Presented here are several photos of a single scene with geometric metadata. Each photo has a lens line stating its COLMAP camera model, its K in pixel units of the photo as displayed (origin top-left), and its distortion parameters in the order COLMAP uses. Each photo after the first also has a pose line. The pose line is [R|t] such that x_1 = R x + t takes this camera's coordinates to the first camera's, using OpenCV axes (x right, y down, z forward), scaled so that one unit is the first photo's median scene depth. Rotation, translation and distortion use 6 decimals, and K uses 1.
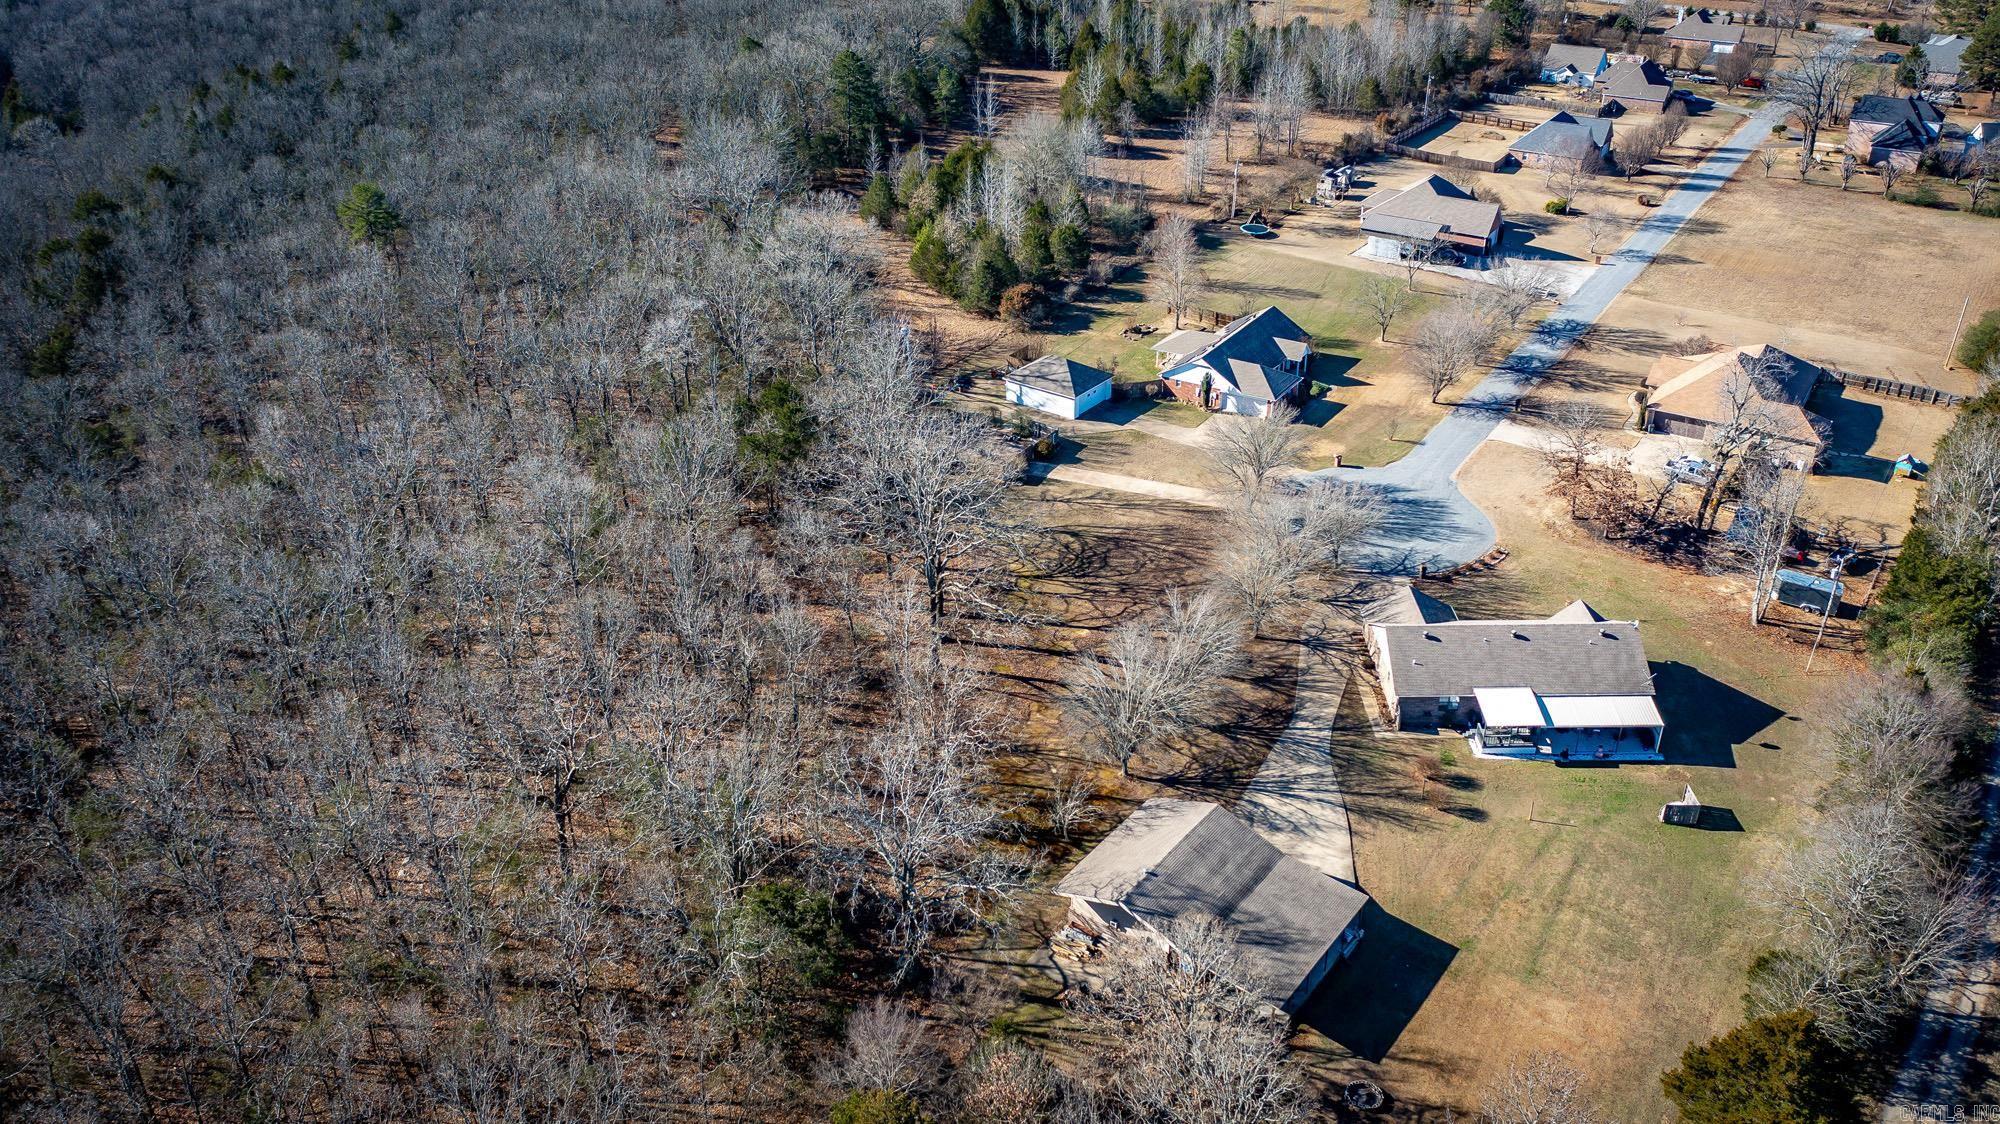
lens RADIAL K [[1572.7, 0, 1000.0], [0, 1572.7, 562.0], [0, 0, 1]] dist [-0.009292, 0.000344]
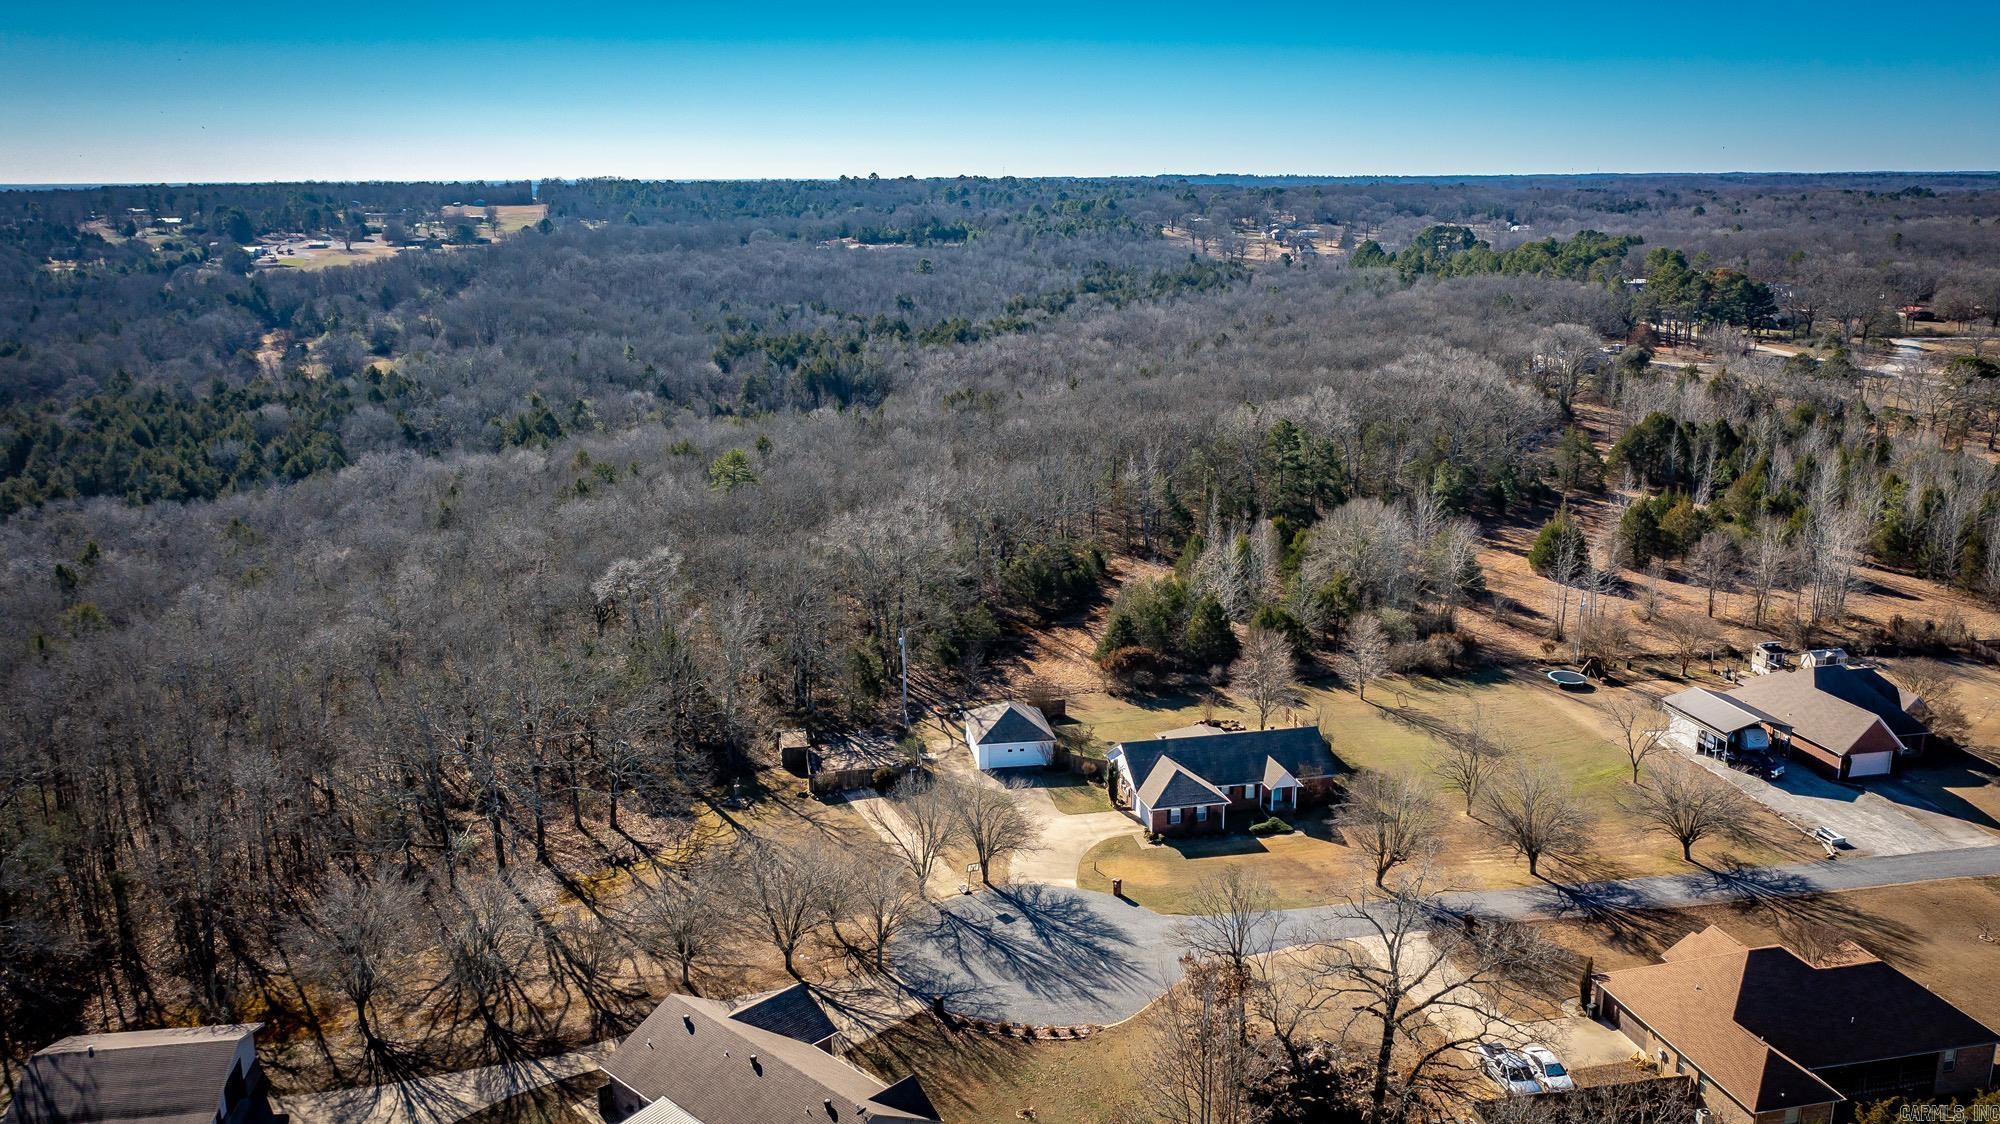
lens RADIAL K [[1596.3, 0, 995.4], [0, 1596.3, 554.4], [0, 0, 1]] dist [-0.007594, -0.004551]
pose [[0.715273, 0.168539, -0.678218, 0.719346], [-0.344882, 0.929202, -0.132816, -0.096585], [0.607816, 0.328905, 0.722759, 0.343951]]
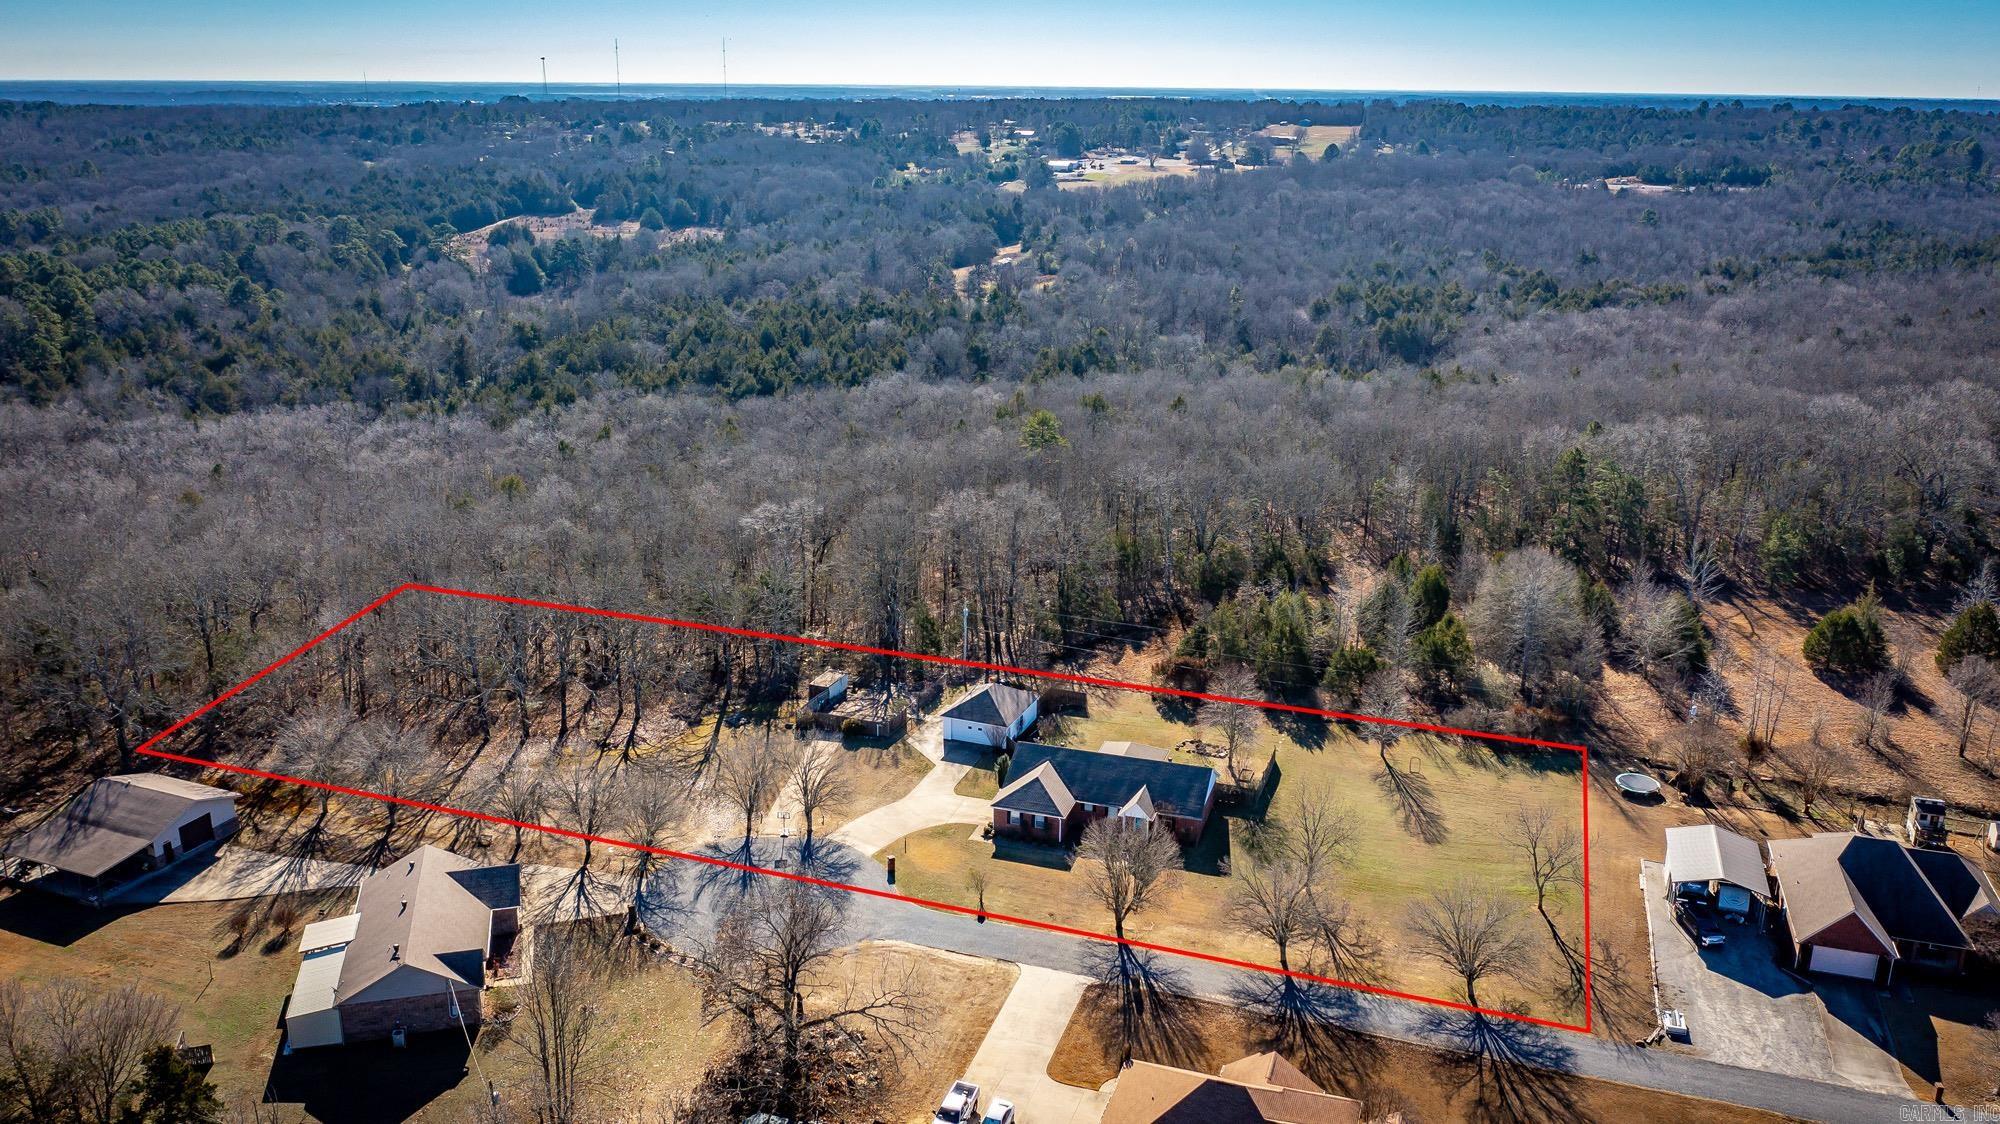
lens RADIAL K [[1572.7, 0, 1000.0], [0, 1572.7, 562.0], [0, 0, 1]] dist [-0.009292, 0.000344]
pose [[0.253598, 0.293857, -0.921594, 1.040405], [-0.483372, 0.863755, 0.142404, -0.382751], [0.837878, 0.409359, 0.361088, 0.694149]]
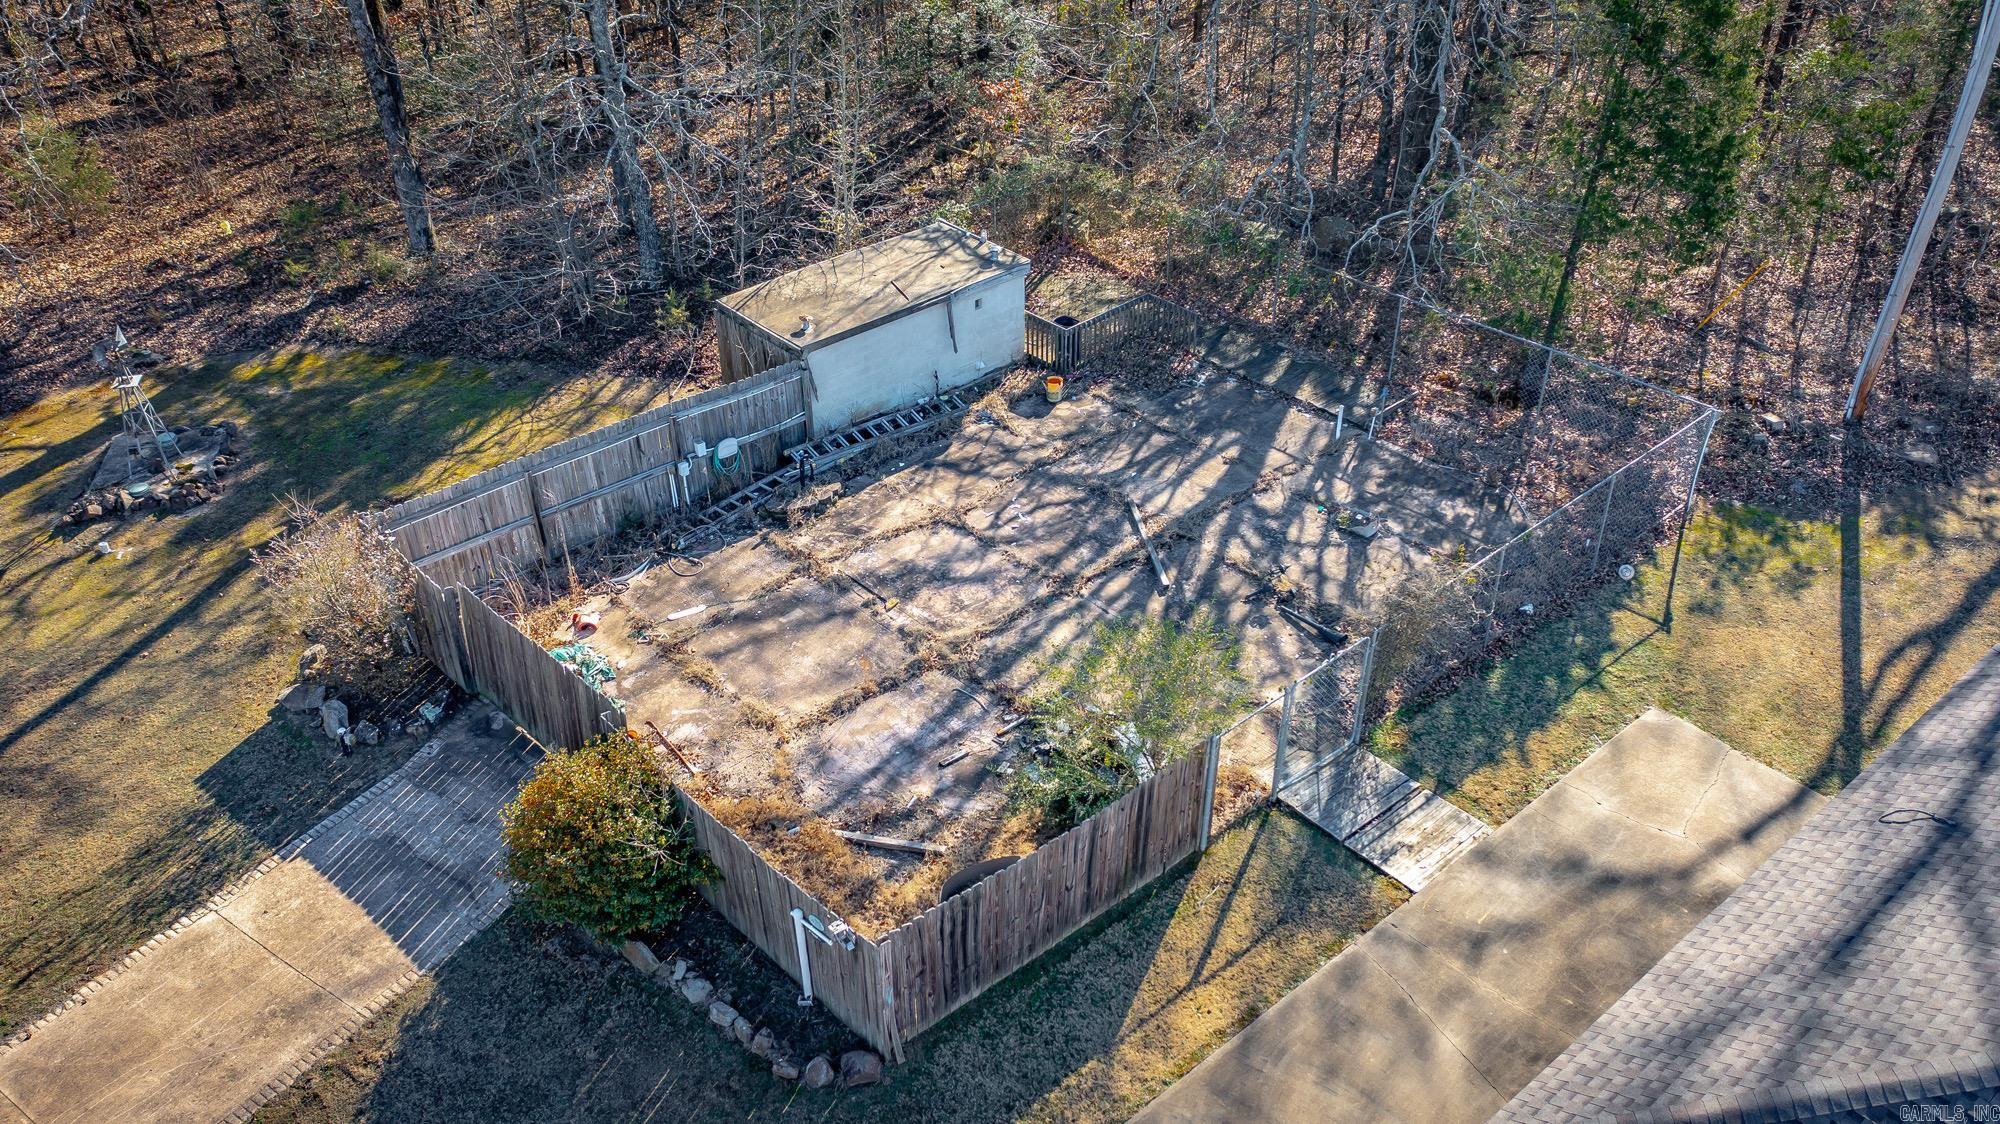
lens RADIAL K [[1596.3, 0, 995.4], [0, 1596.3, 554.4], [0, 0, 1]] dist [-0.007594, -0.004551]
pose [[-0.223236, 0.559672, -0.798081, 0.104713], [-0.470552, 0.655154, 0.591062, -0.170035], [0.853667, 0.507484, 0.117101, 1.053944]]
